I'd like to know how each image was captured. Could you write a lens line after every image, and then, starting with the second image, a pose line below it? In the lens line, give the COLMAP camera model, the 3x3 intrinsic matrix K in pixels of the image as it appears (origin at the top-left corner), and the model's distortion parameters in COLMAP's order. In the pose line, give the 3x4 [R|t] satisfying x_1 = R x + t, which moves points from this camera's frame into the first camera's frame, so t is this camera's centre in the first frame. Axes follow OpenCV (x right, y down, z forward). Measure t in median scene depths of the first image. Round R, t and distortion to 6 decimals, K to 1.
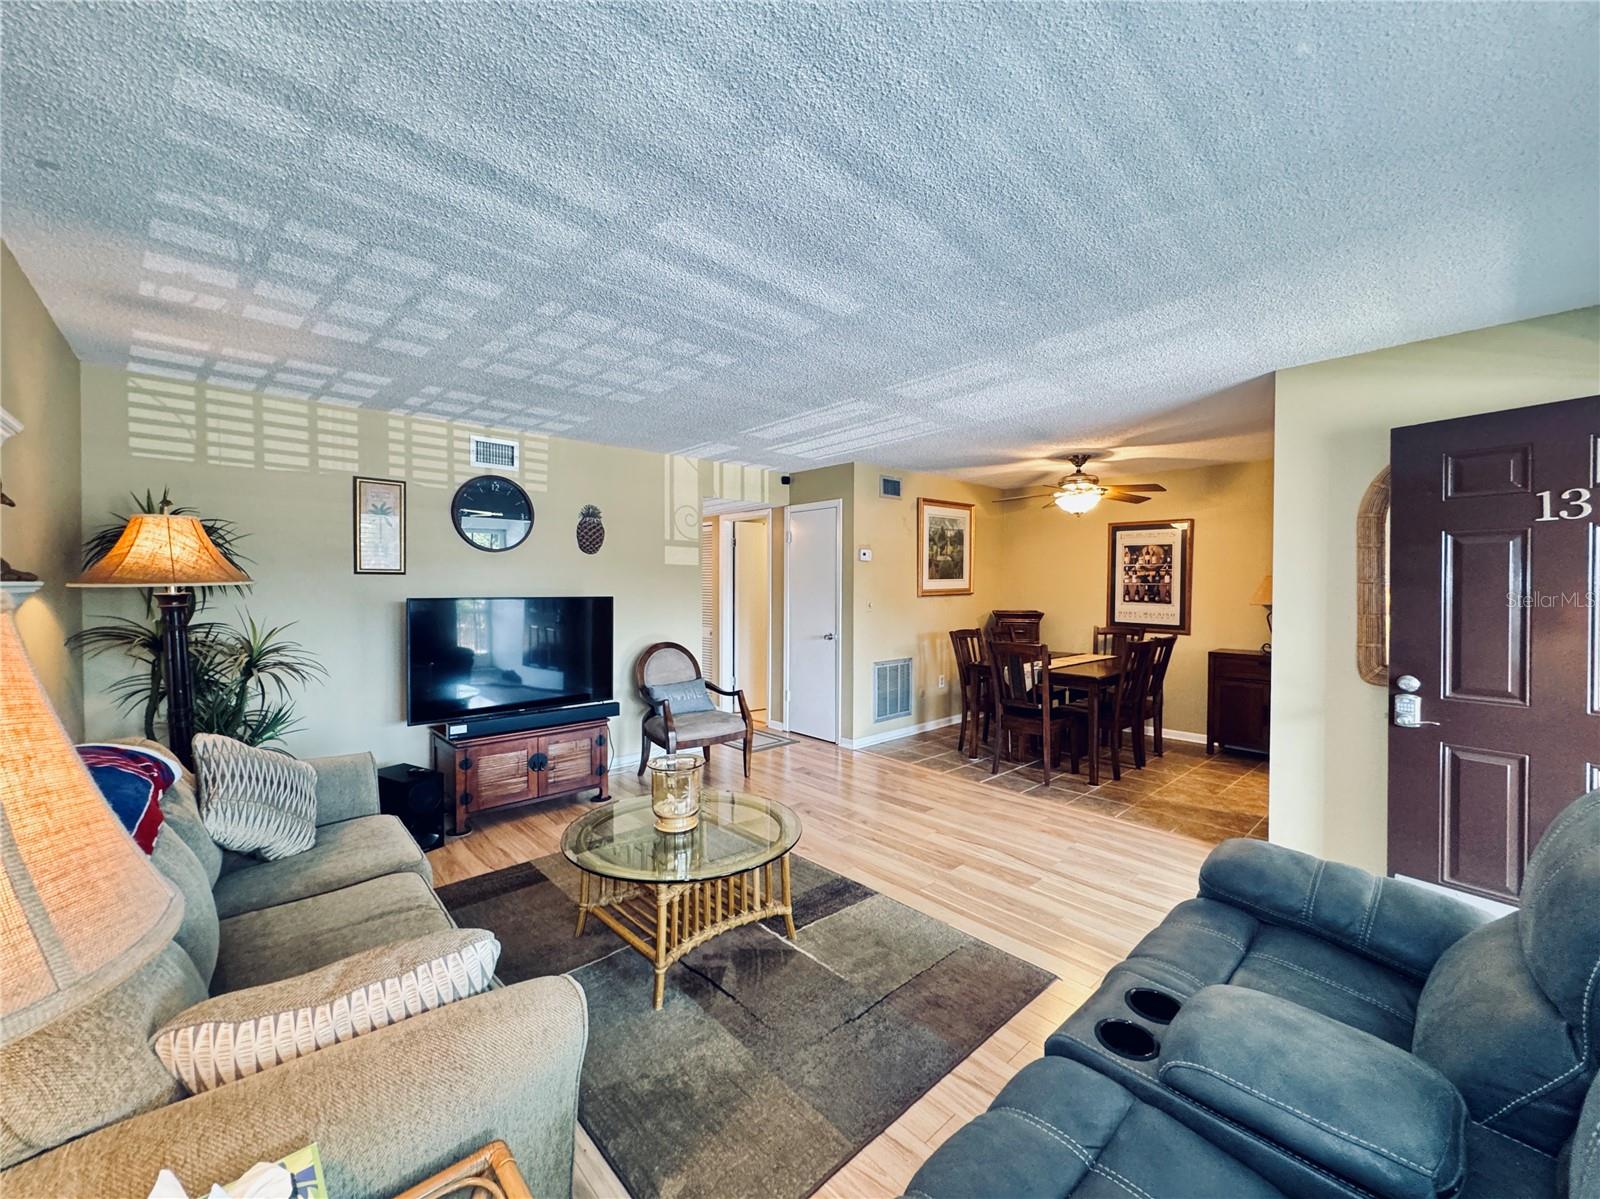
lens RADIAL K [[644.4, 0, 797.7], [0, 644.4, 599.0], [0, 0, 1]] dist [-0.001813, 0.000010]
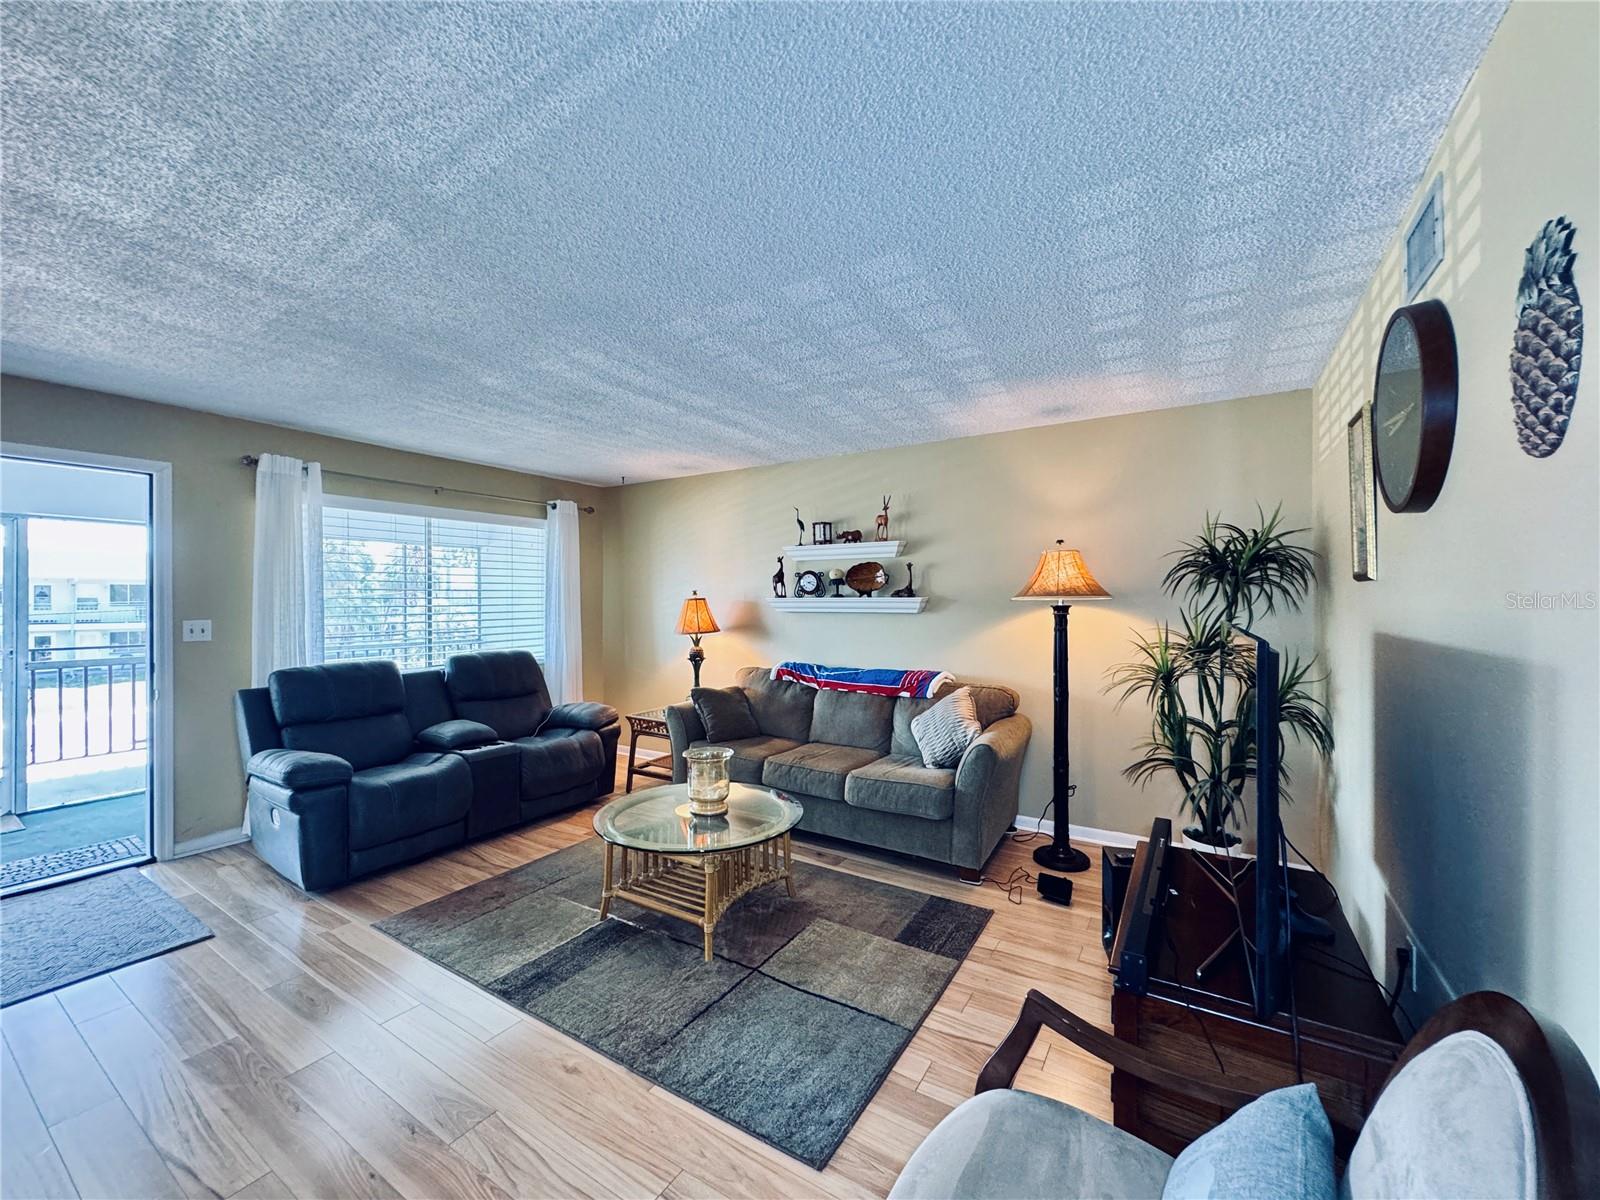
lens RADIAL K [[644.4, 0, 803.9], [0, 644.4, 597.5], [0, 0, 1]] dist [-0.001813, 0.000010]
pose [[-0.963421, -0.004171, -0.267961, -0.025280], [-0.008910, 0.999825, 0.016472, -0.024764], [0.267846, 0.018257, -0.963289, 1.273631]]
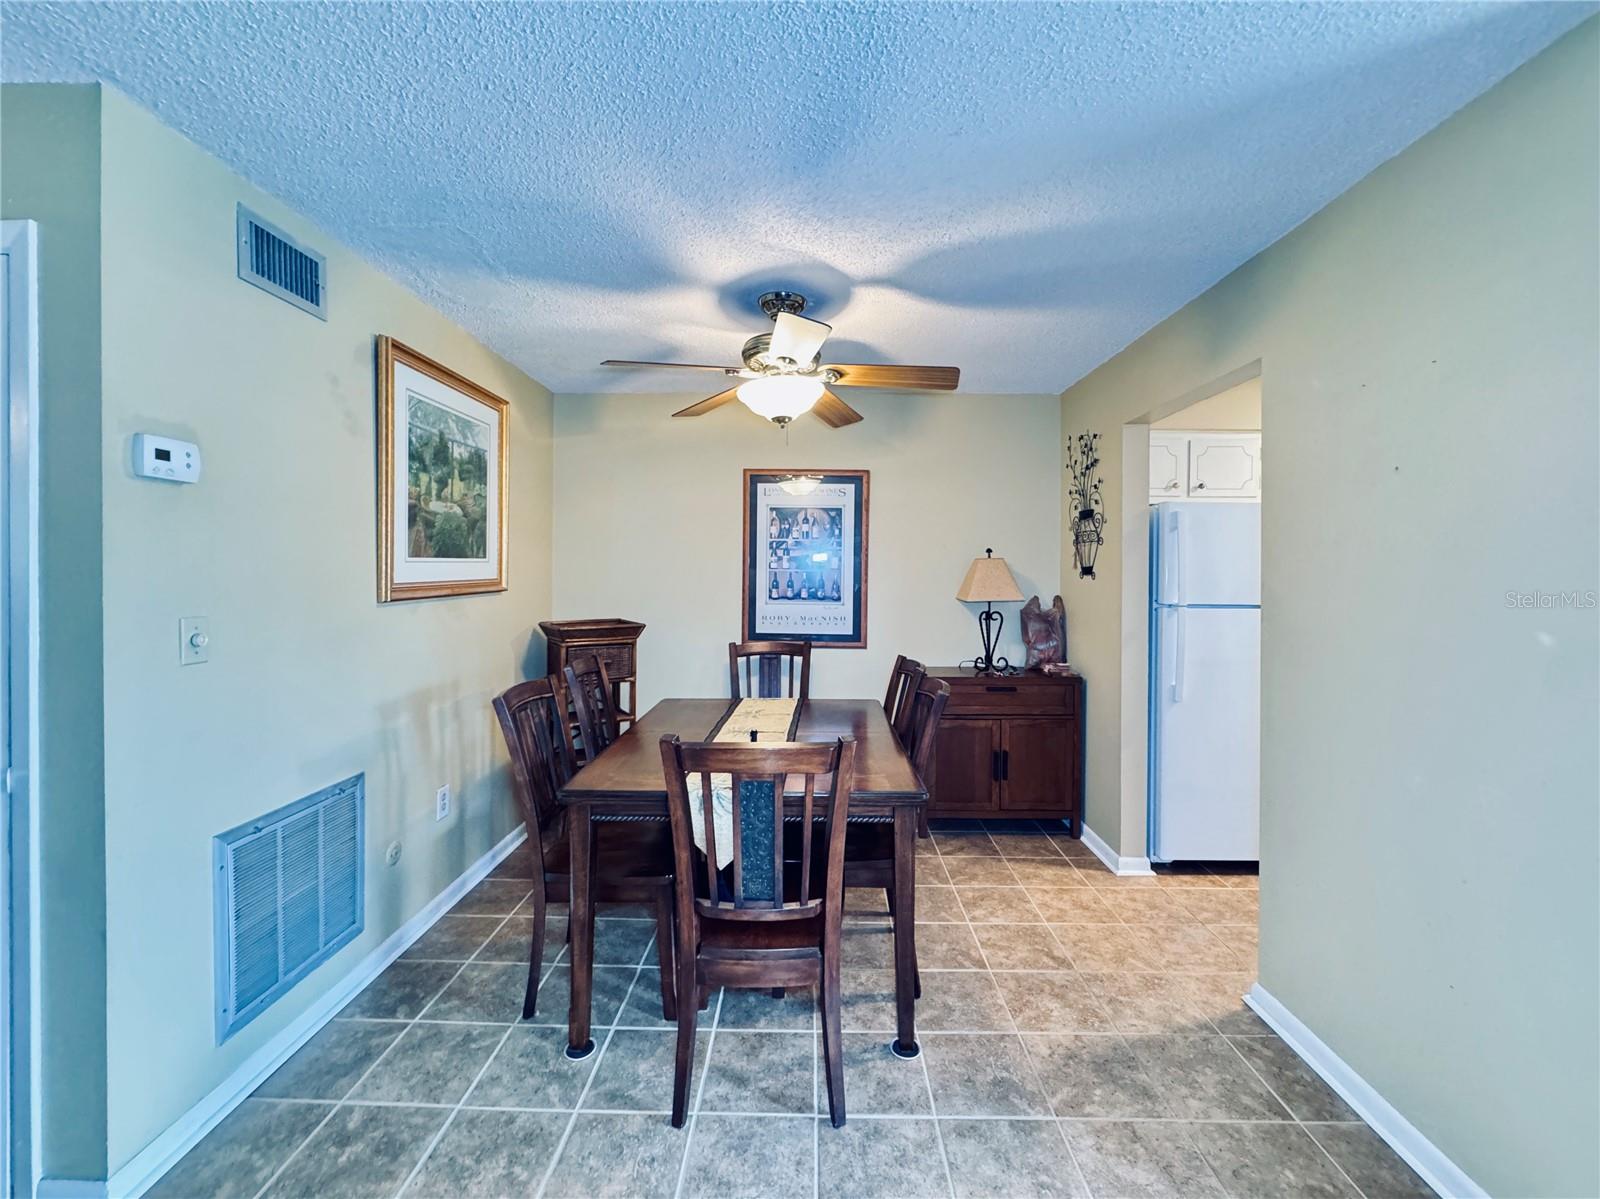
lens RADIAL K [[644.4, 0, 800.0], [0, 644.4, 583.1], [0, 0, 1]] dist [-0.001813, 0.000010]
pose [[0.684516, -0.009217, 0.728939, 0.115623], [0.015719, 0.999874, -0.002119, -0.014064], [-0.728828, 0.012909, 0.684575, 0.798647]]
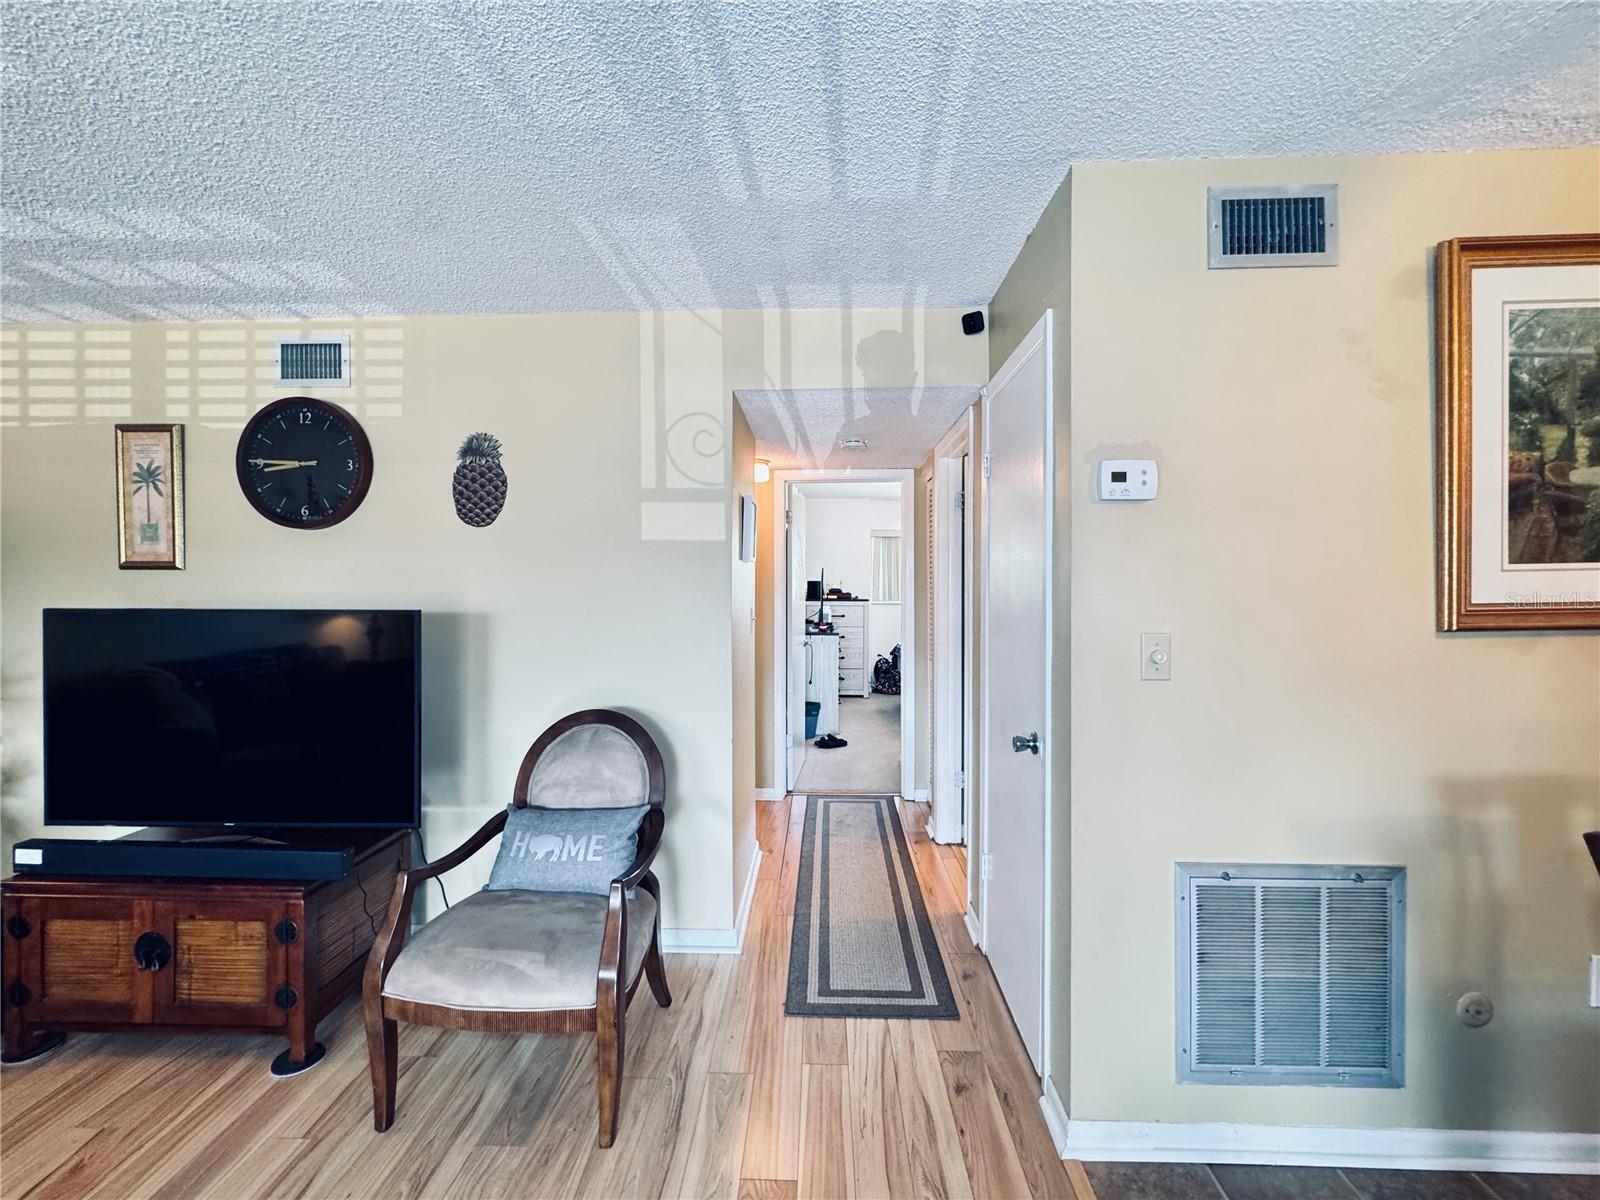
lens RADIAL K [[644.4, 0, 798.1], [0, 644.4, 586.6], [0, 0, 1]] dist [-0.001813, 0.000010]
pose [[0.716276, 0.001616, -0.697815, 0.256127], [-0.015942, 0.999774, -0.014048, -0.019093], [0.697635, 0.021187, 0.716140, 0.896229]]
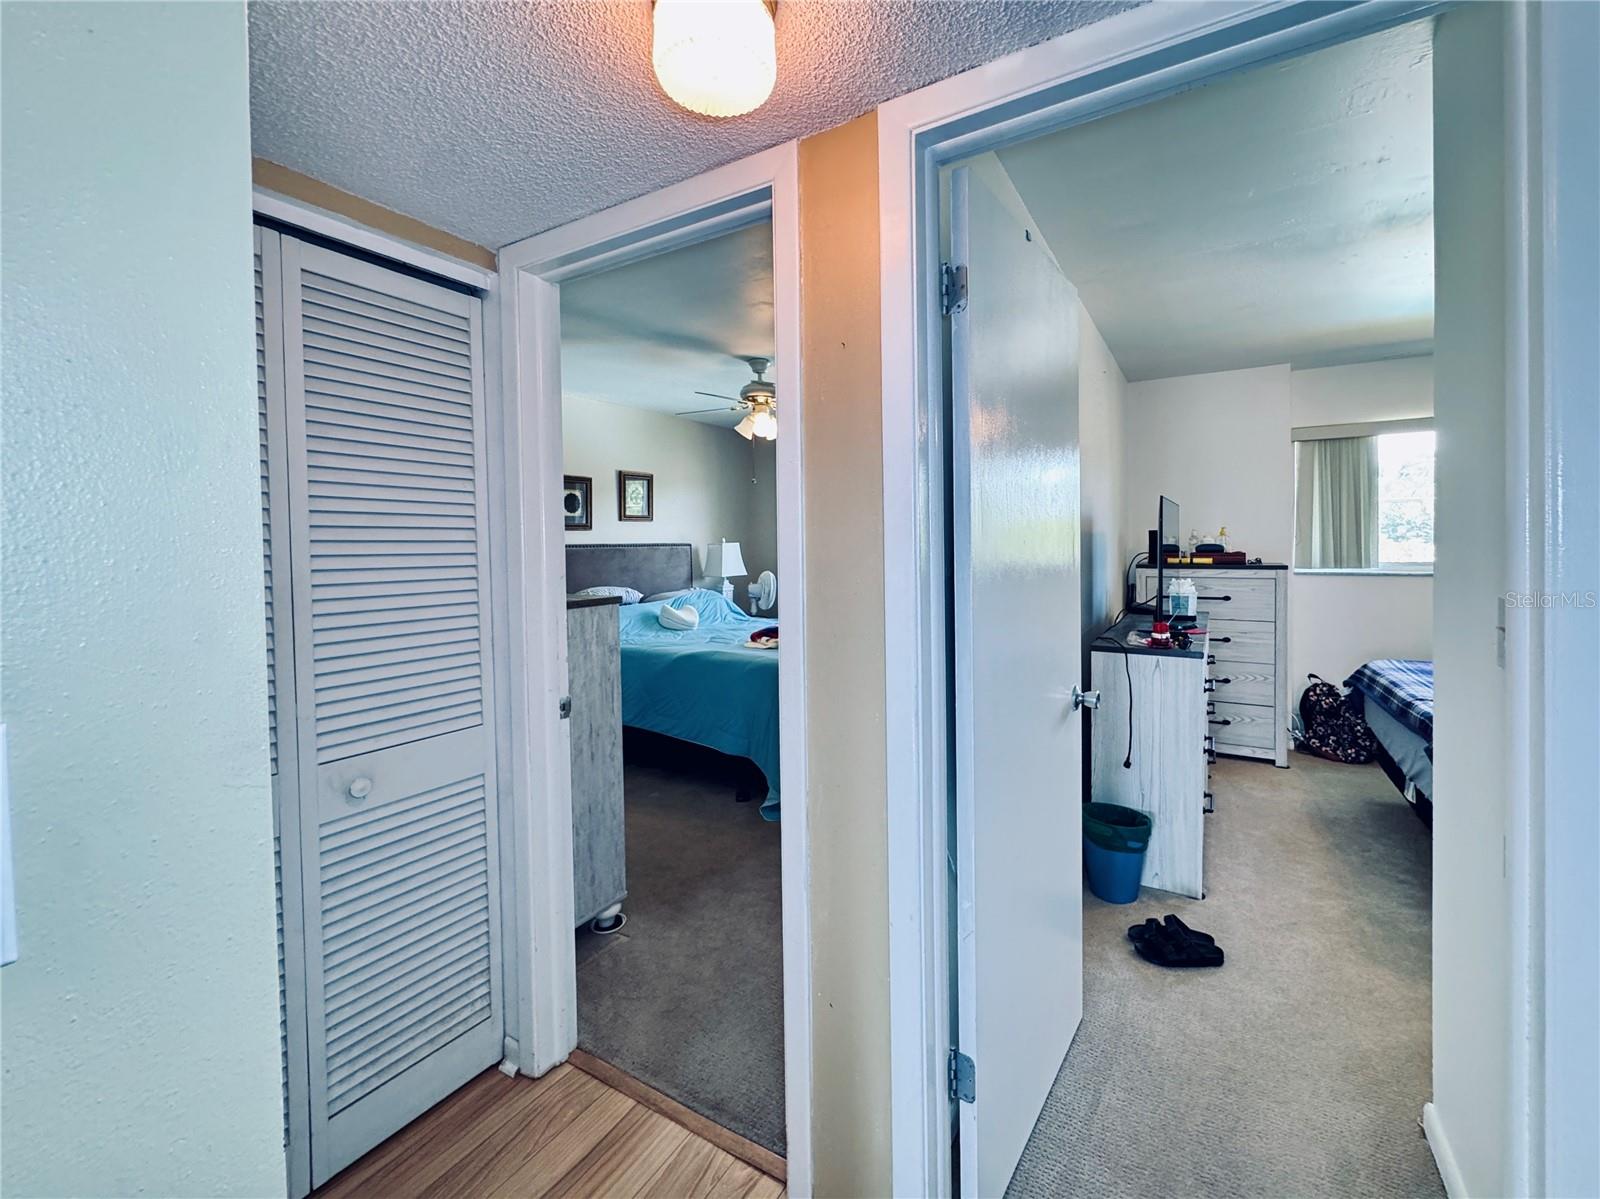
lens RADIAL K [[644.4, 0, 832.1], [0, 644.4, 557.3], [0, 0, 1]] dist [-0.001813, 0.000010]
pose [[0.297589, 0.012956, -0.954606, -0.199097], [-0.013809, 0.999862, 0.009265, -0.021857], [0.954594, 0.010425, 0.297727, 1.459868]]
